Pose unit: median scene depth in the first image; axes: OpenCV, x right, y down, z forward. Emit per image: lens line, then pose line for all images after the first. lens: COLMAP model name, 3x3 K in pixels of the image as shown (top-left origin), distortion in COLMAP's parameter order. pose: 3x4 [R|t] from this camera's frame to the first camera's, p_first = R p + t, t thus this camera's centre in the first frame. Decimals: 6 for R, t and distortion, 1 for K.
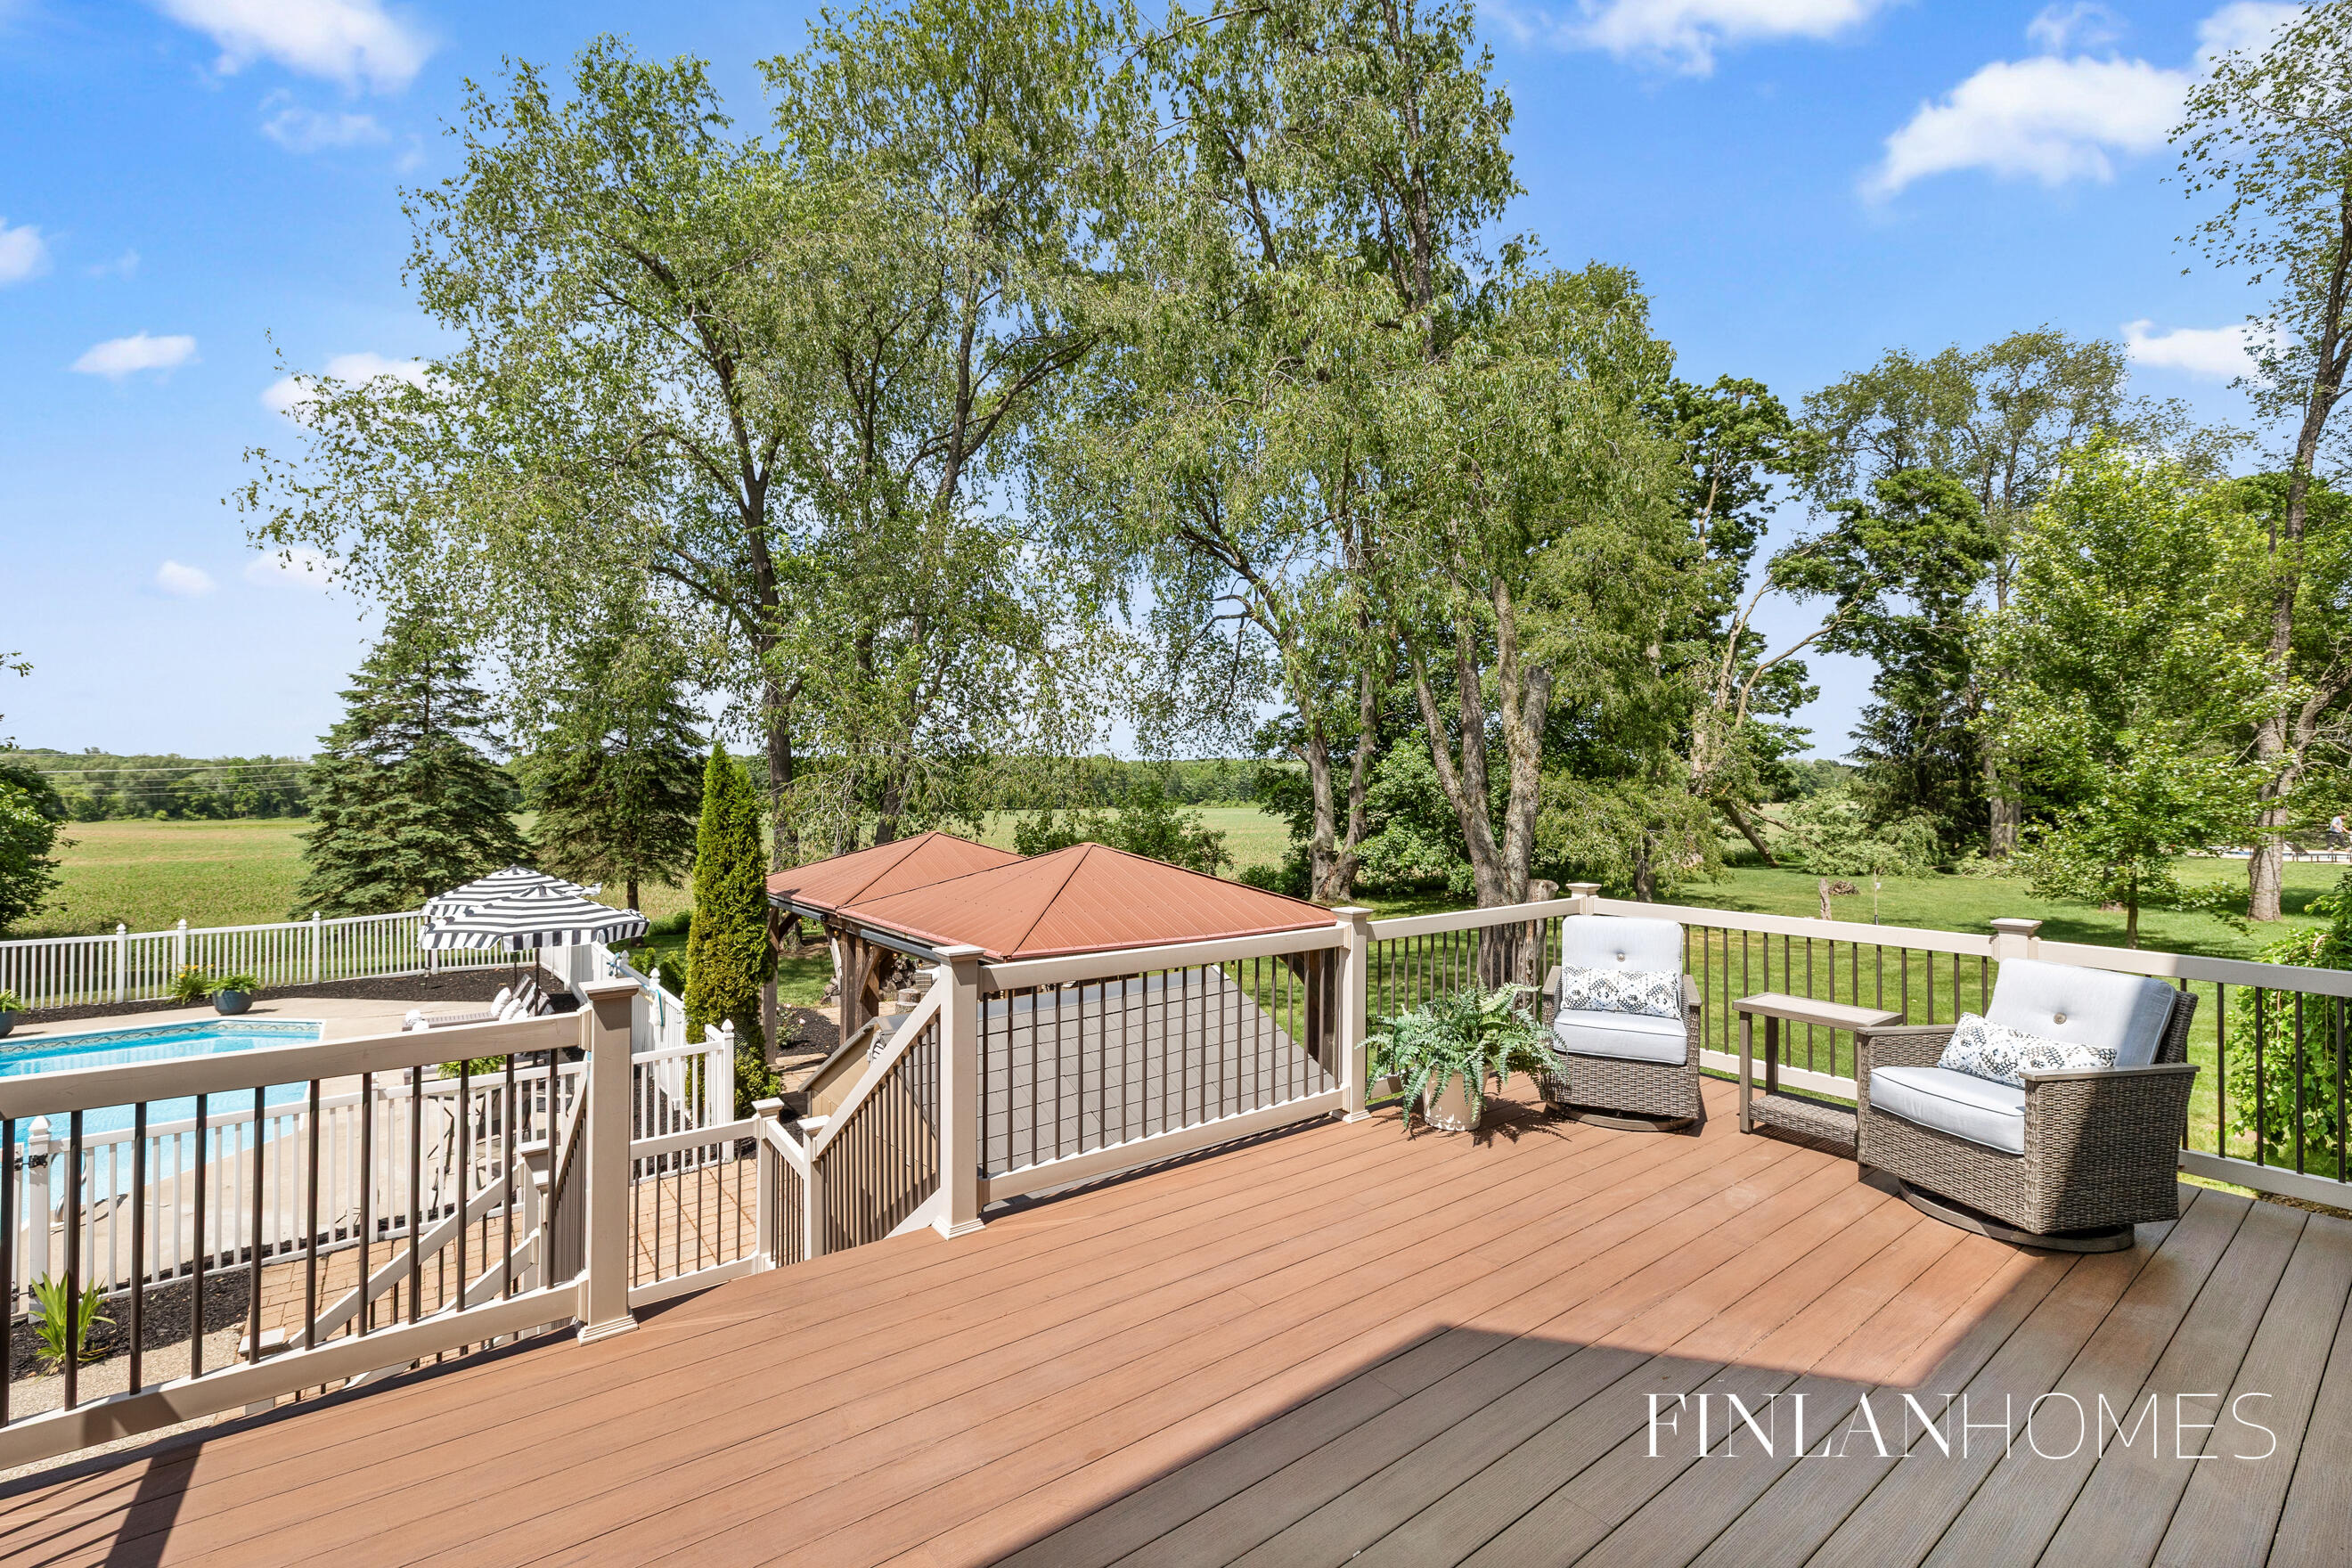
lens RADIAL K [[993.7, 0, 1176.0], [0, 993.7, 784.0], [0, 0, 1]] dist [0.000042, -0.000004]
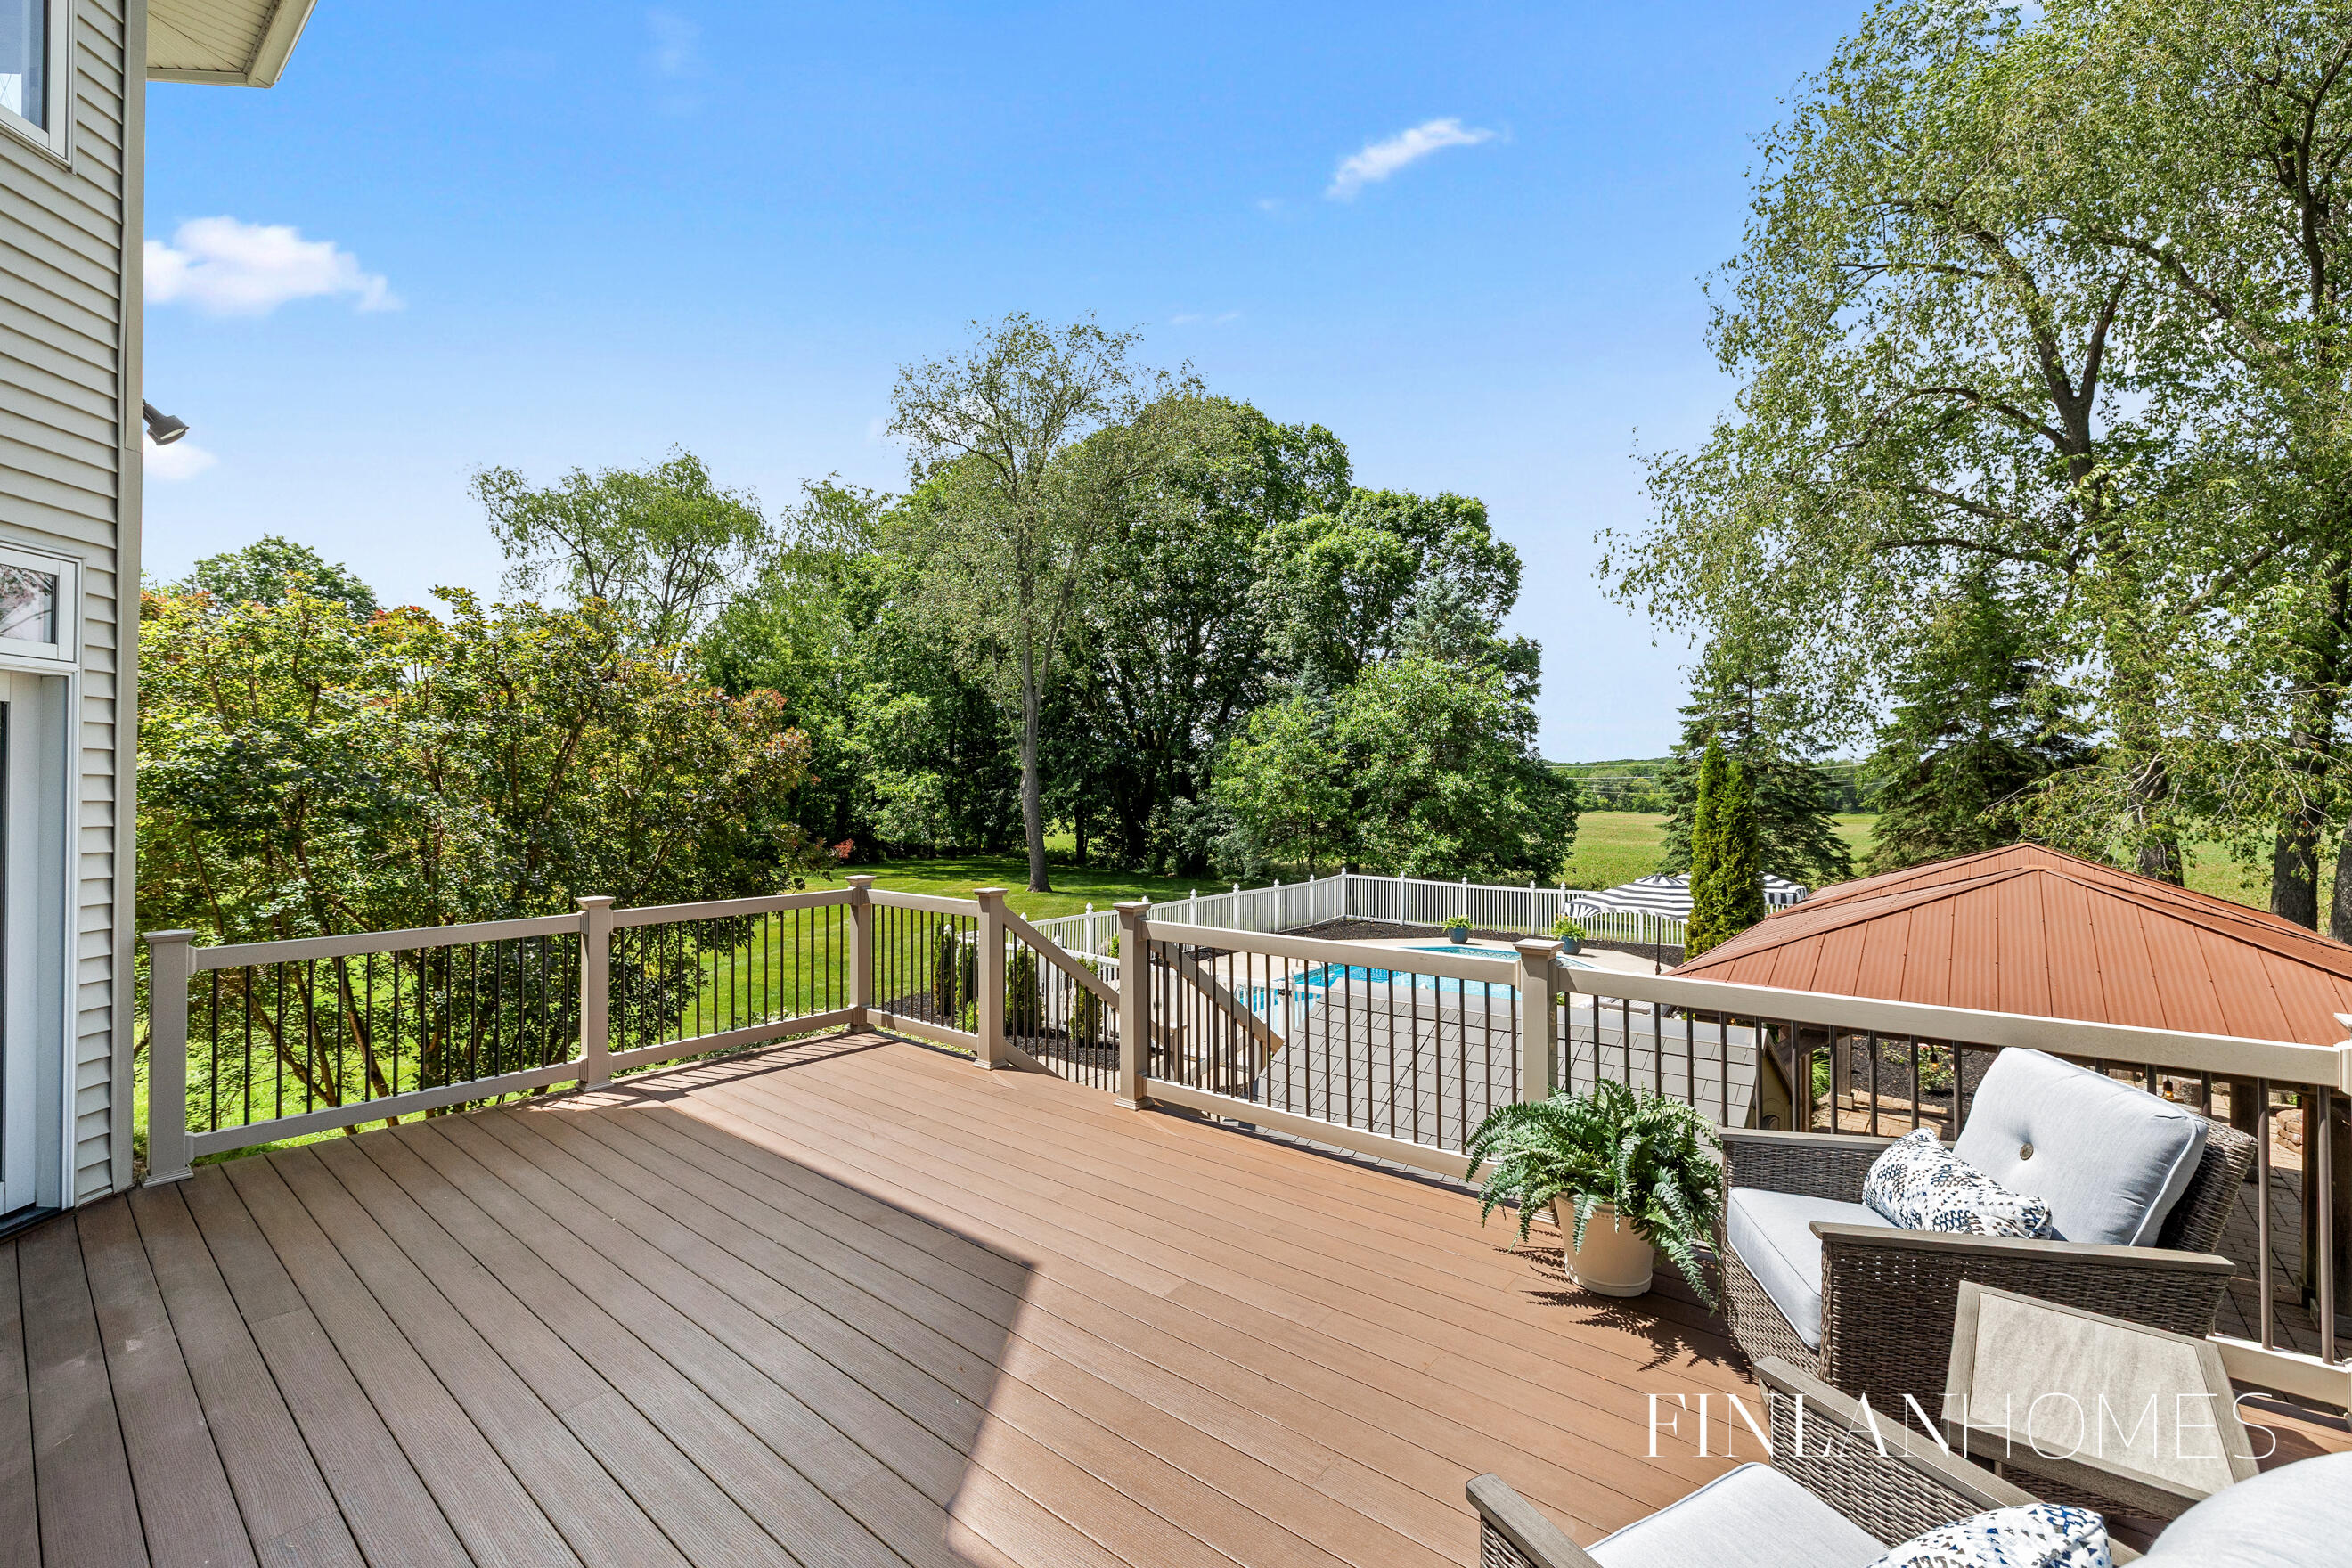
lens RADIAL K [[999.3, 0, 1176.0], [0, 999.3, 784.0], [0, 0, 1]] dist [0.000017, -0.000011]
pose [[0.221138, -0.006988, -0.975218, 0.233098], [0.007057, 0.999960, -0.005565, 0.002369], [0.975217, -0.005651, 0.221178, 0.151536]]
